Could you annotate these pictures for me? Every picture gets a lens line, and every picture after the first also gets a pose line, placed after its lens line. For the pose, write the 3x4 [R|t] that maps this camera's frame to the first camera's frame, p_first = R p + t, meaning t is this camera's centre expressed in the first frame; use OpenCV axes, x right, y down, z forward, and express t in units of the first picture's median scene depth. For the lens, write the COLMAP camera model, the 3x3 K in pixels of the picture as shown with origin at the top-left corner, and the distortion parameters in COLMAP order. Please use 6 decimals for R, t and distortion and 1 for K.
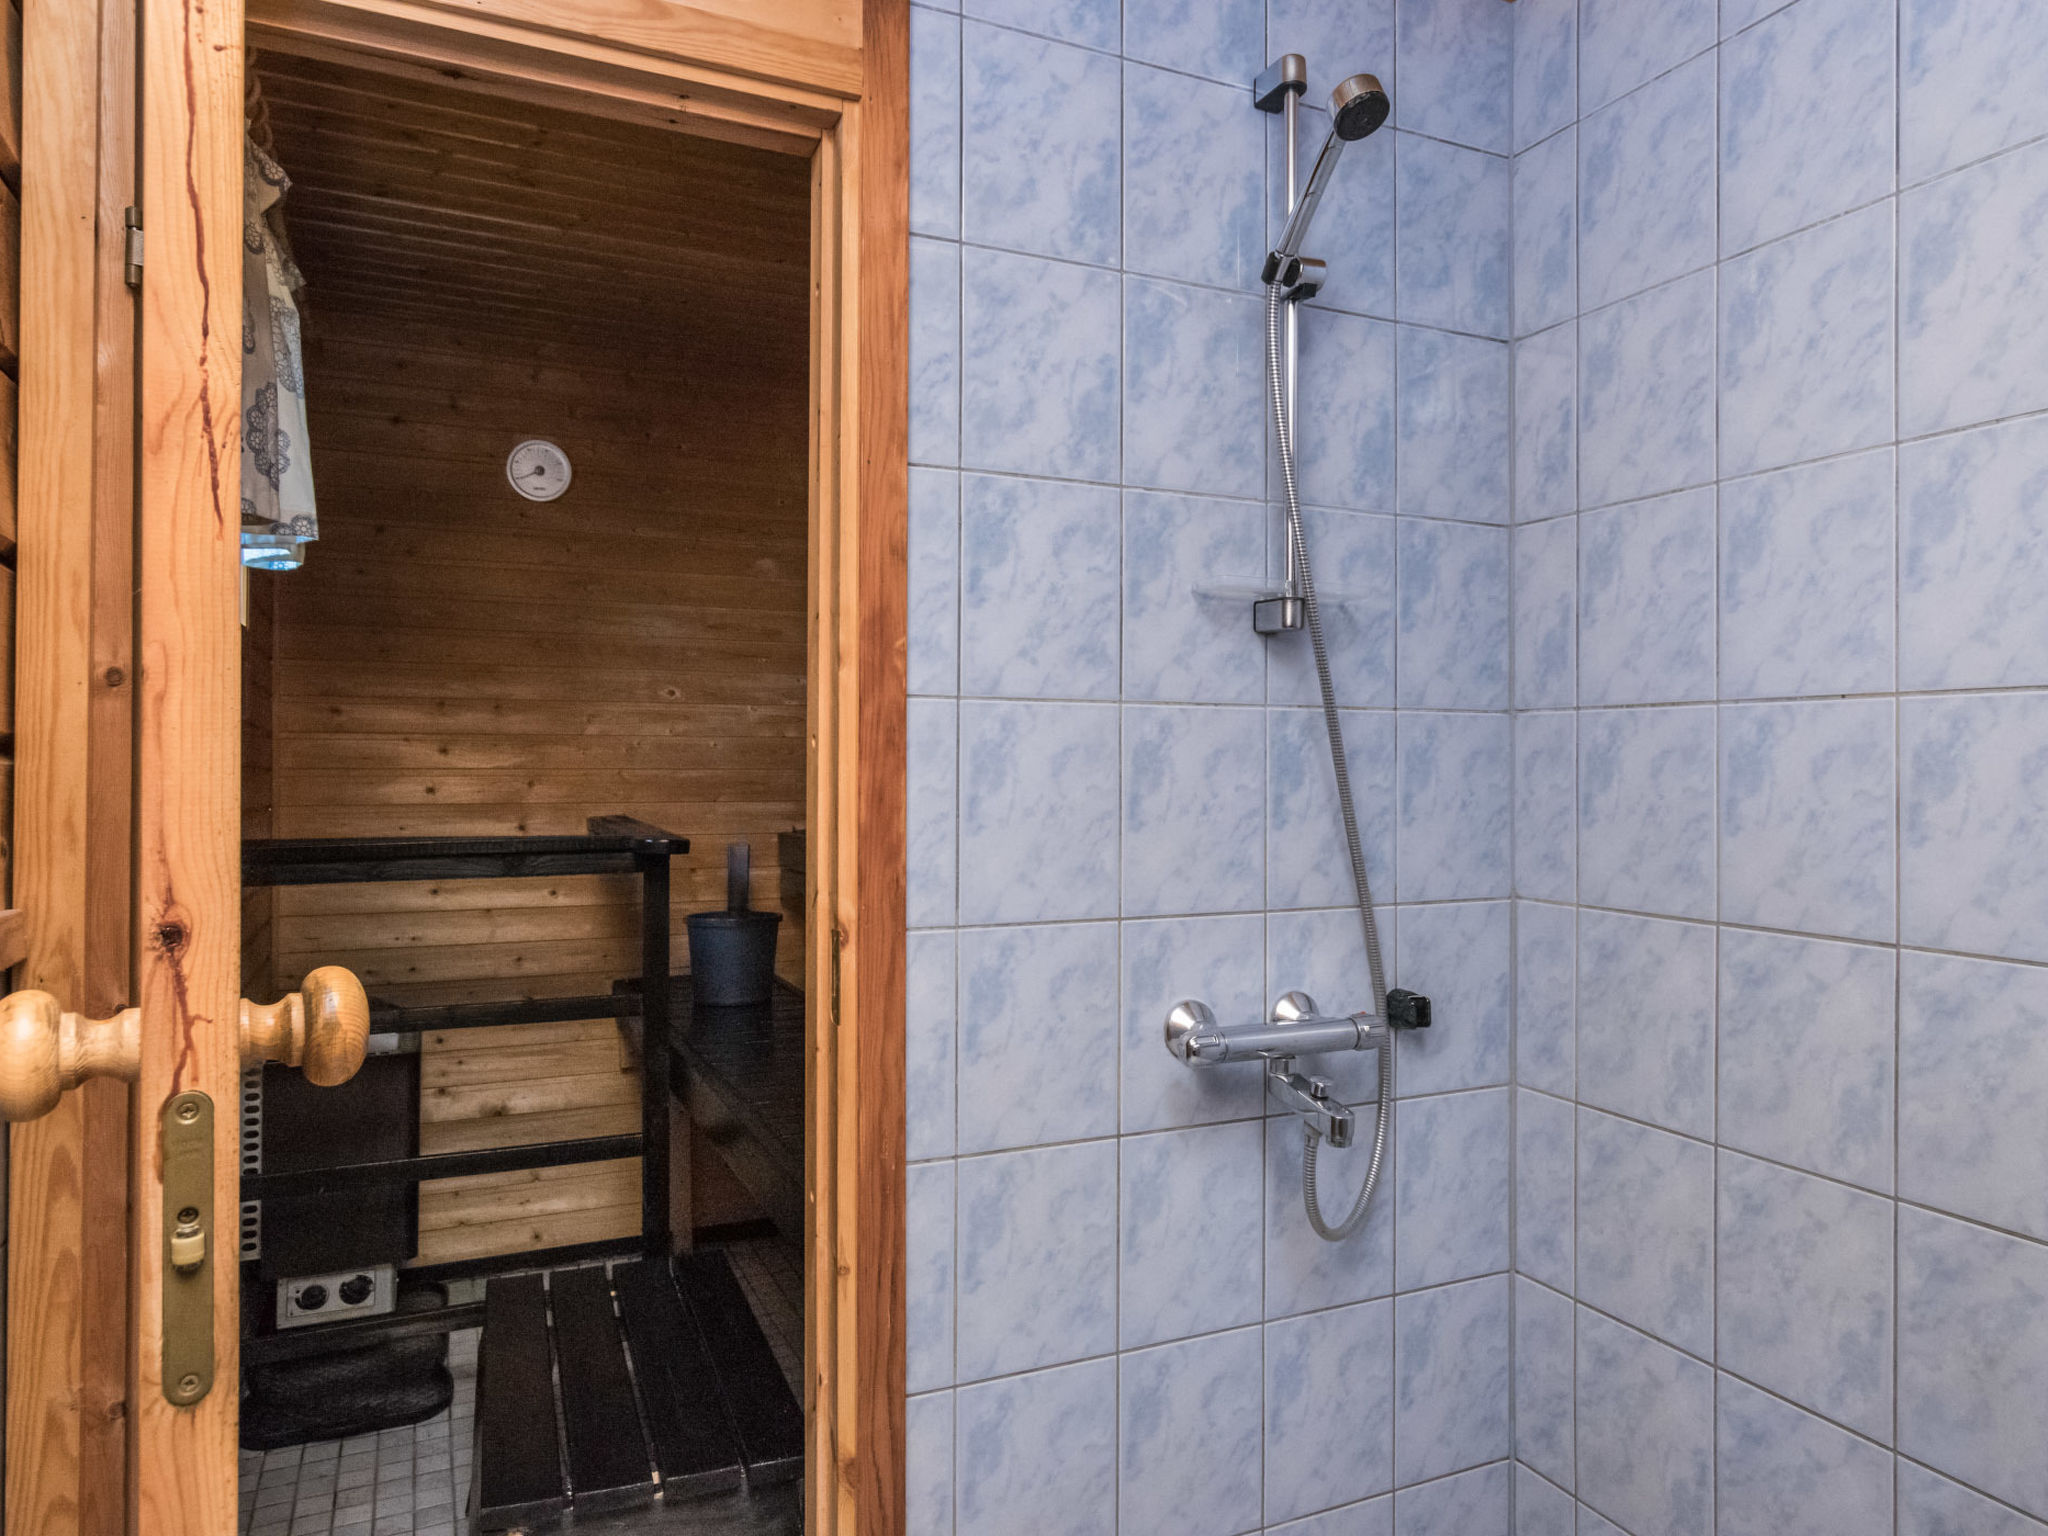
lens RADIAL K [[1289.2, 0, 1031.9], [0, 1289.2, 766.6], [0, 0, 1]] dist [-0.010382, 0.000471]
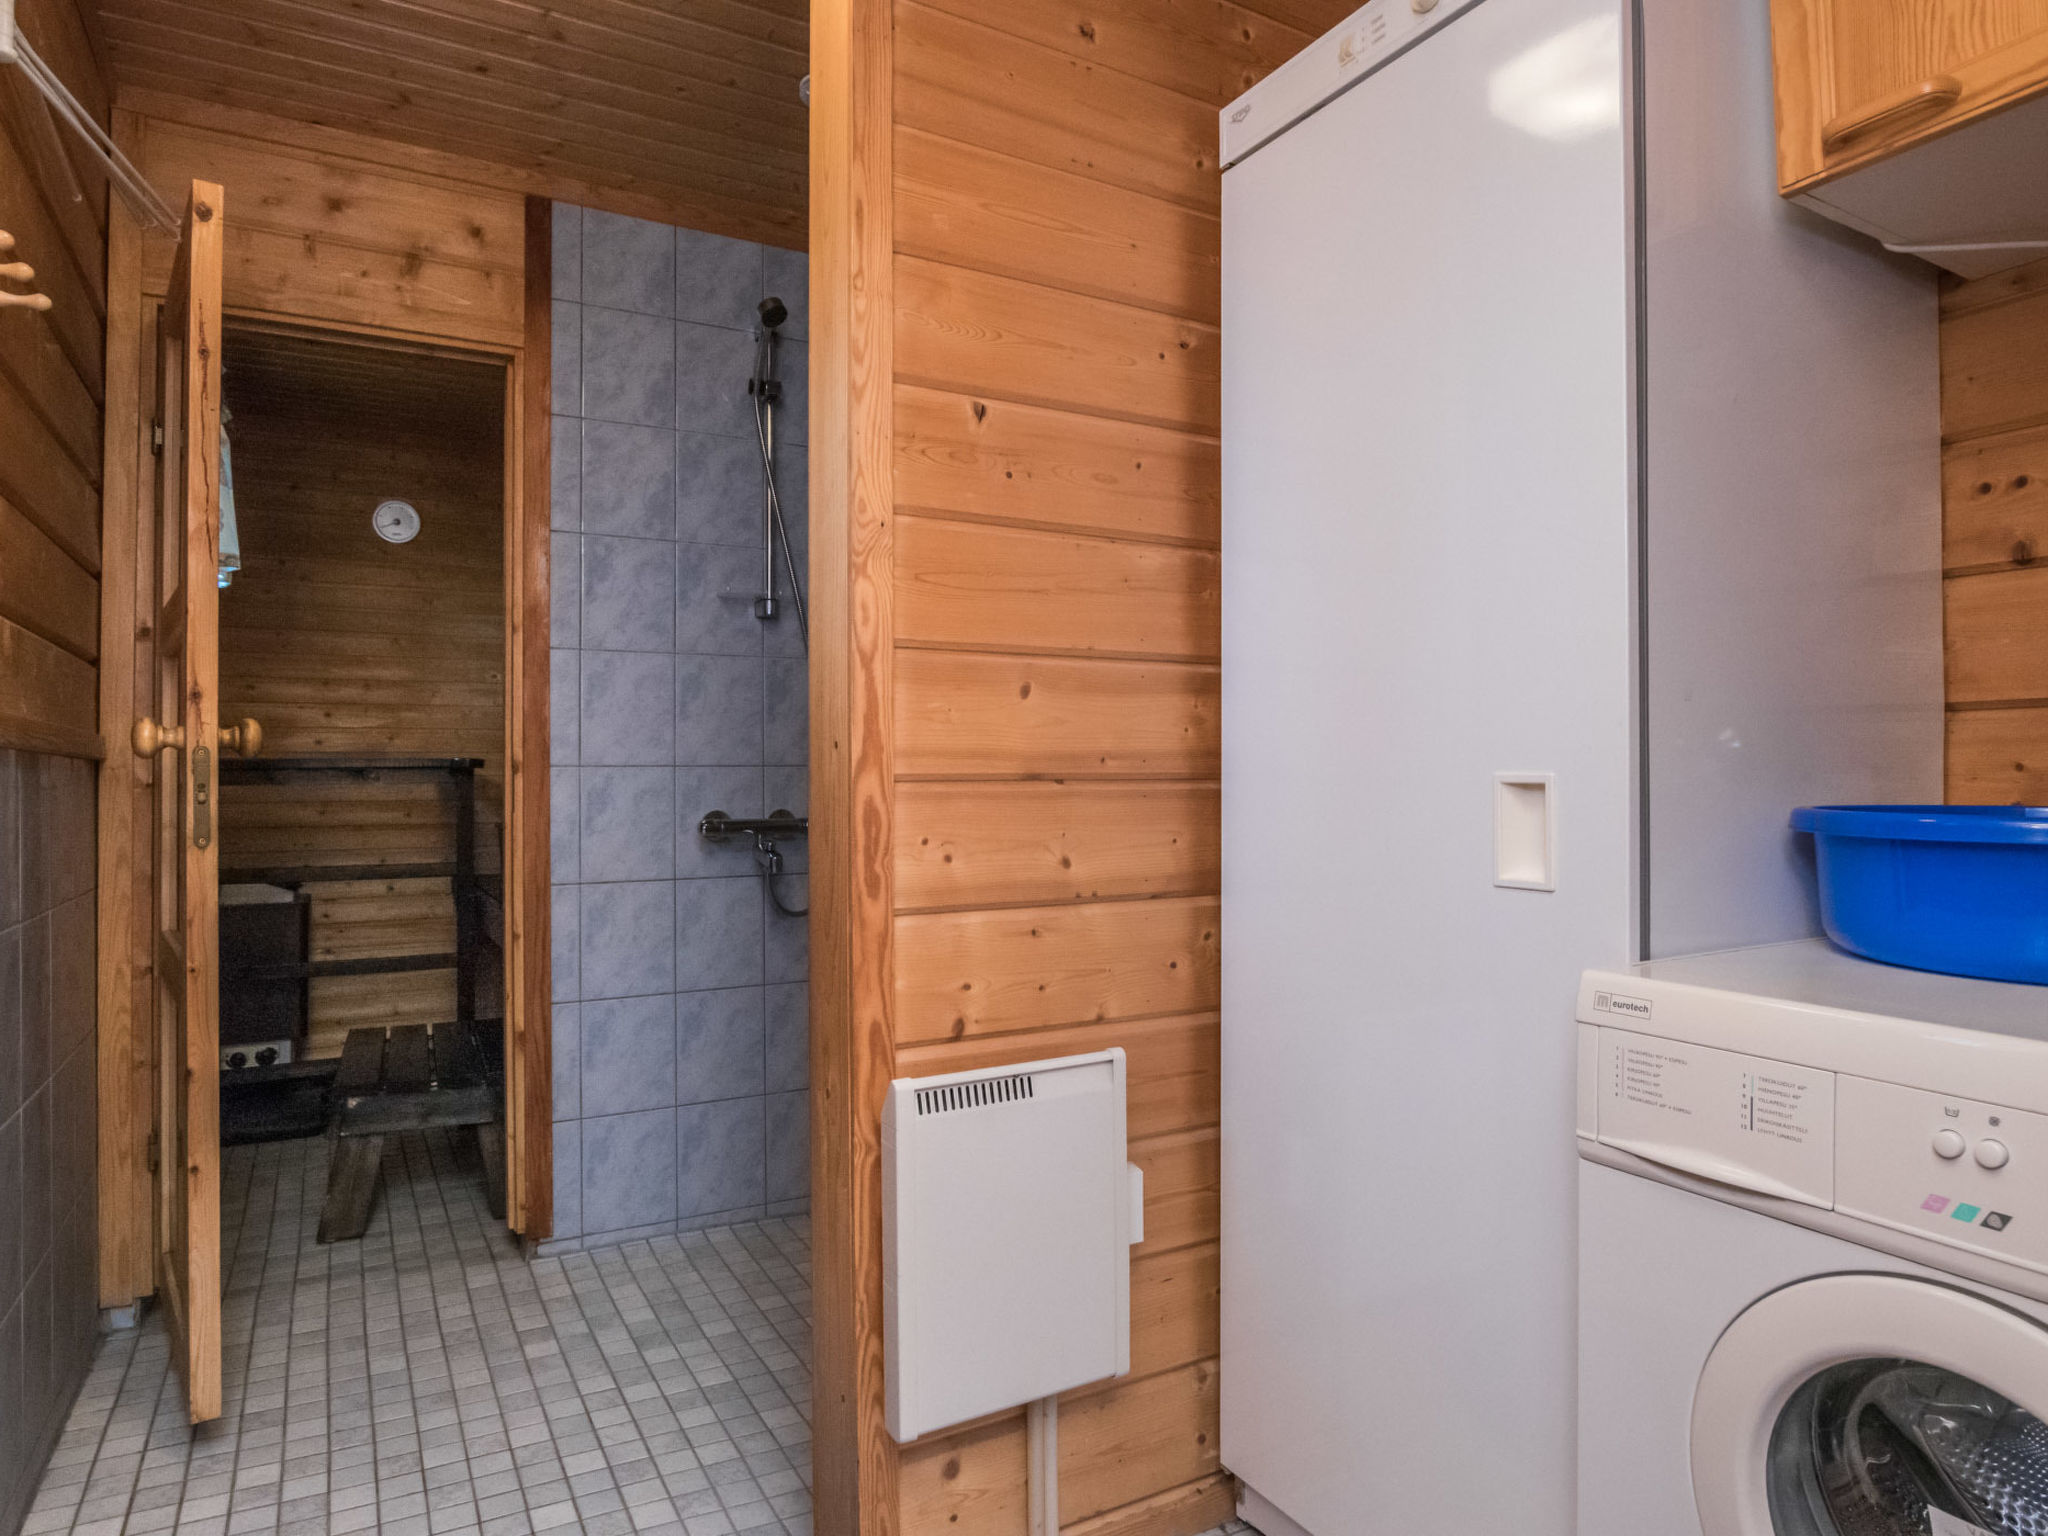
lens RADIAL K [[1175.1, 0, 1014.9], [0, 1175.1, 763.0], [0, 0, 1]] dist [-0.030125, 0.000213]
pose [[0.996258, -0.010318, 0.085808, 0.428565], [0.011378, 0.999865, -0.011873, 0.141874], [-0.085674, 0.012805, 0.996241, -0.791347]]
